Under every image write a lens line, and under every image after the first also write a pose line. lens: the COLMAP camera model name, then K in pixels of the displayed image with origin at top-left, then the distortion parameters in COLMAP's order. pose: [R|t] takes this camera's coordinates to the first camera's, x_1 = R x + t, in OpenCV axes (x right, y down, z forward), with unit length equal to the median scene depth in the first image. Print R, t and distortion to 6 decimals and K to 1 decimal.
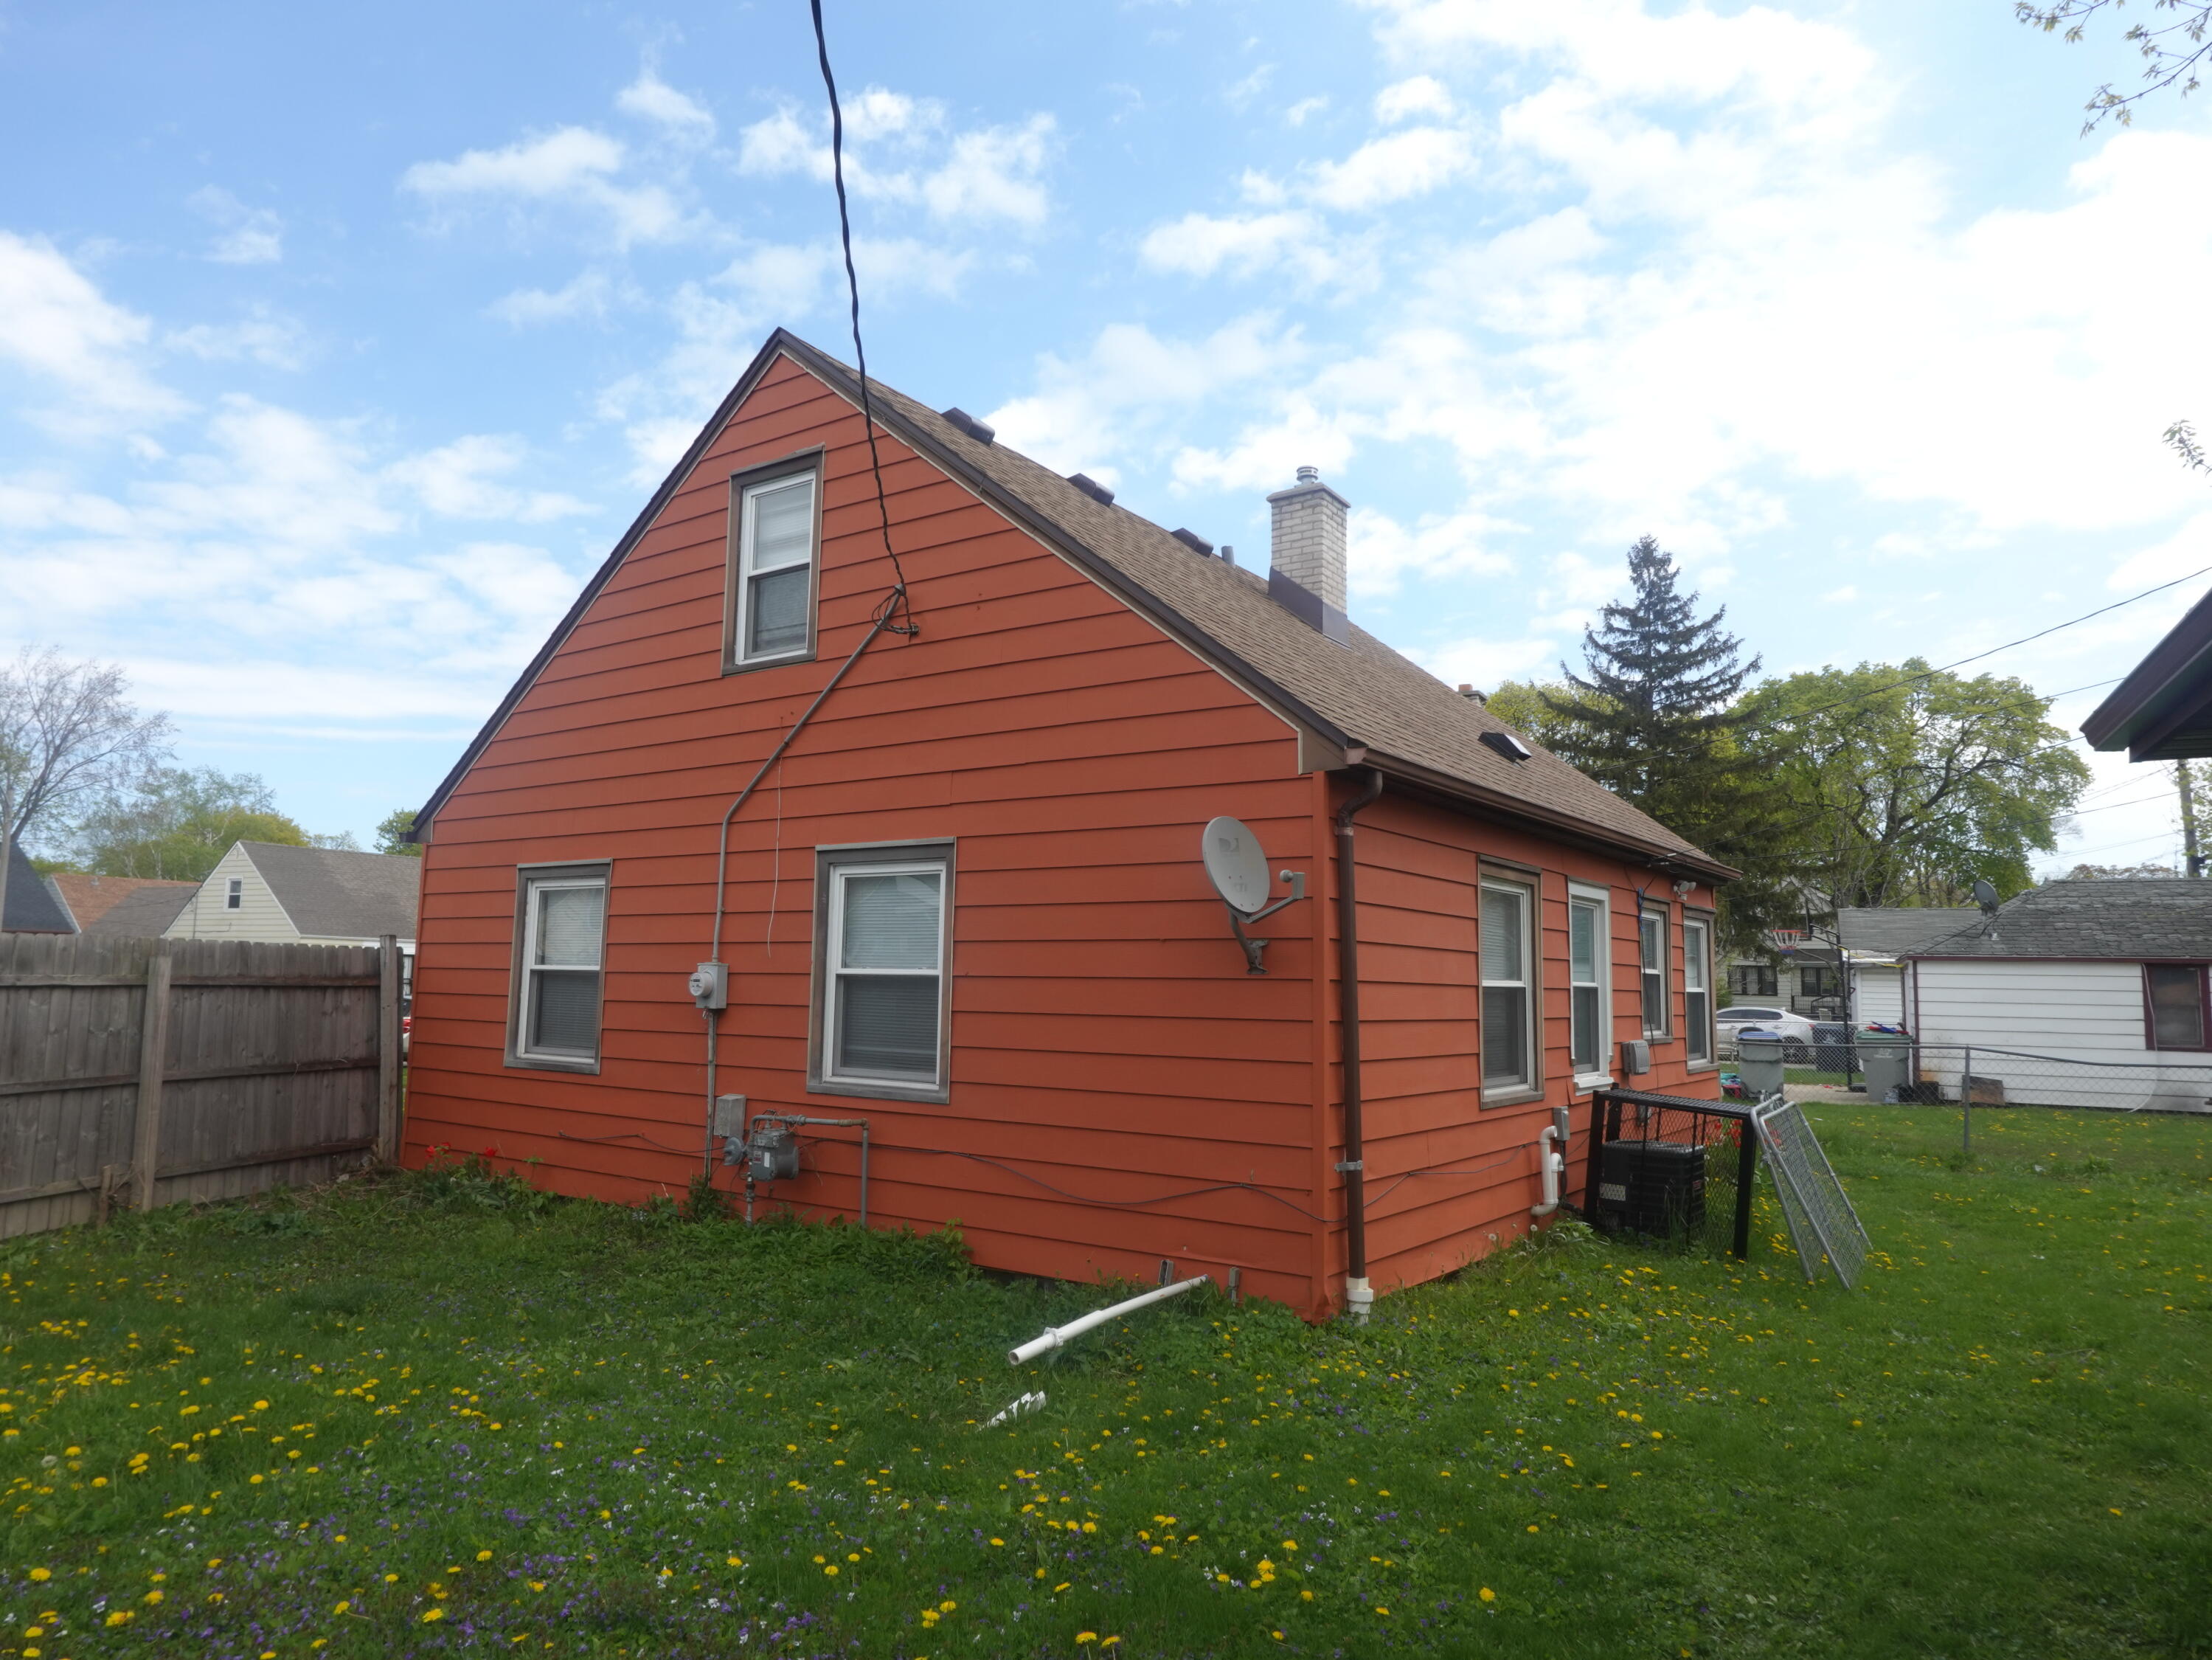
lens RADIAL K [[1412.4, 0, 1119.3], [0, 1412.4, 831.0], [0, 0, 1]] dist [-0.005198, 0.000798]
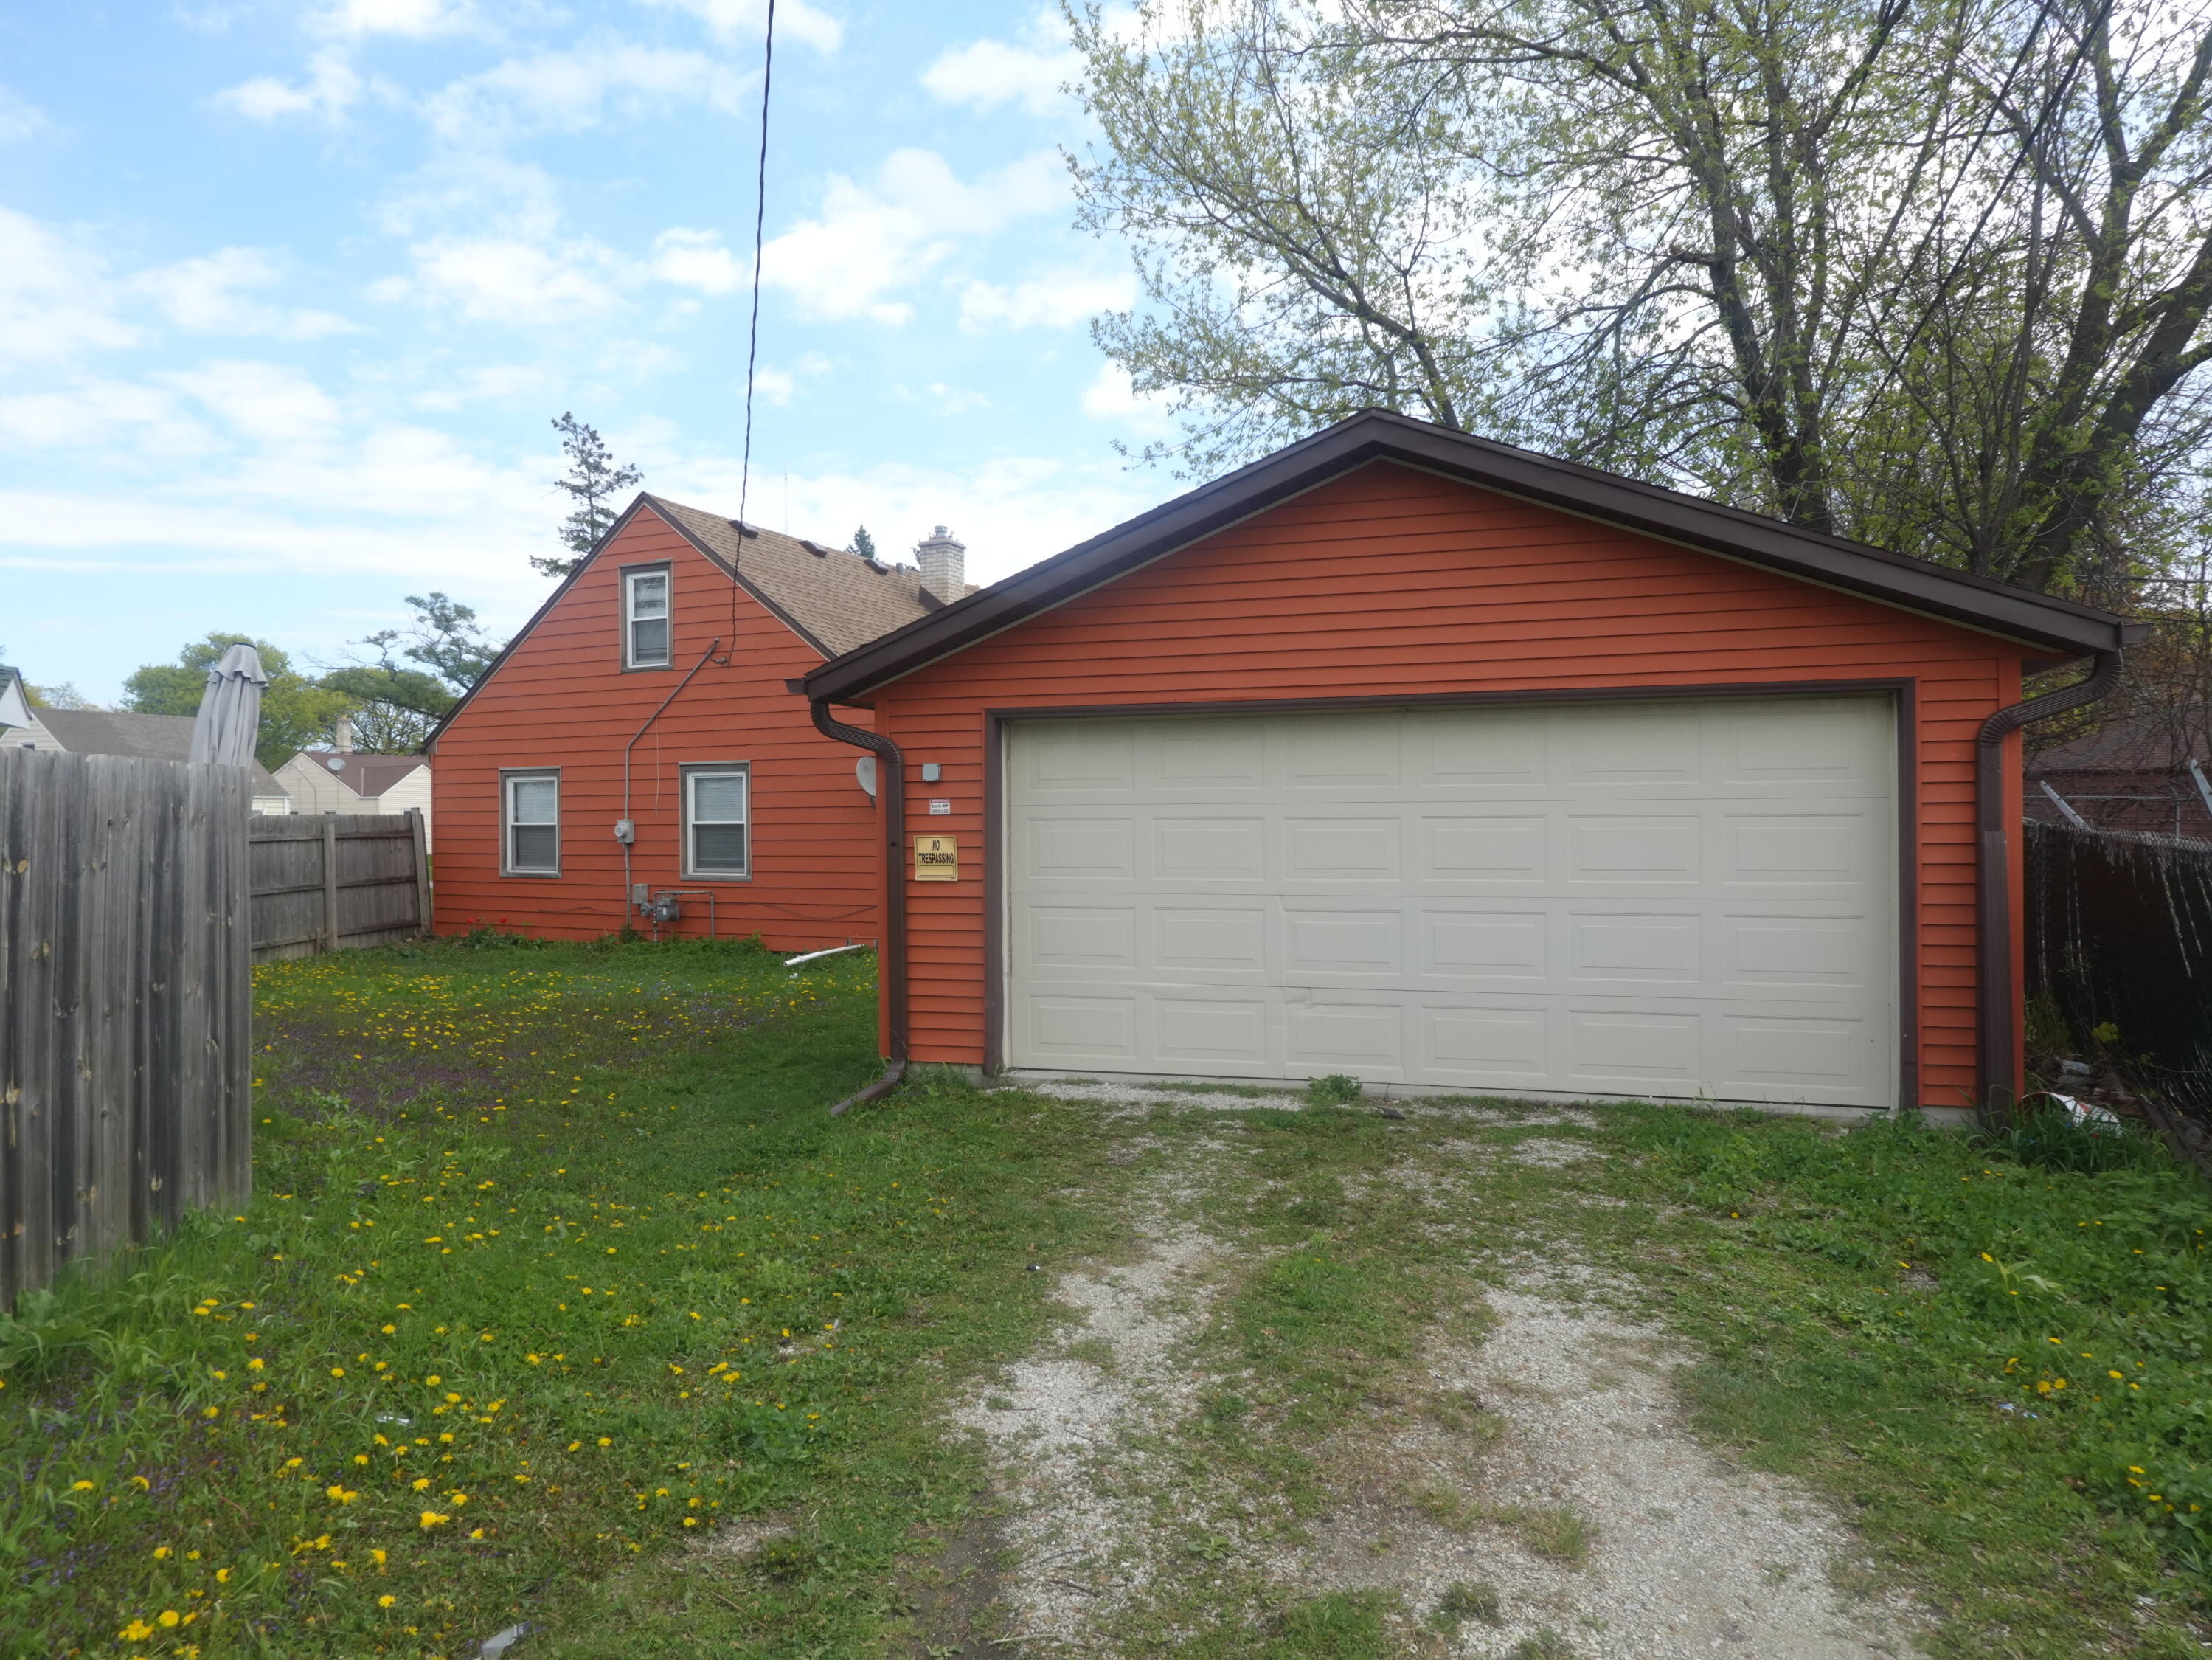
lens RADIAL K [[1412.4, 0, 1104.6], [0, 1412.4, 820.3], [0, 0, 1]] dist [-0.005198, 0.000798]
pose [[0.987230, -0.025131, 0.157305, 0.069635], [0.007334, 0.993601, 0.112707, -0.128347], [-0.159131, -0.110114, 0.981097, -1.087828]]
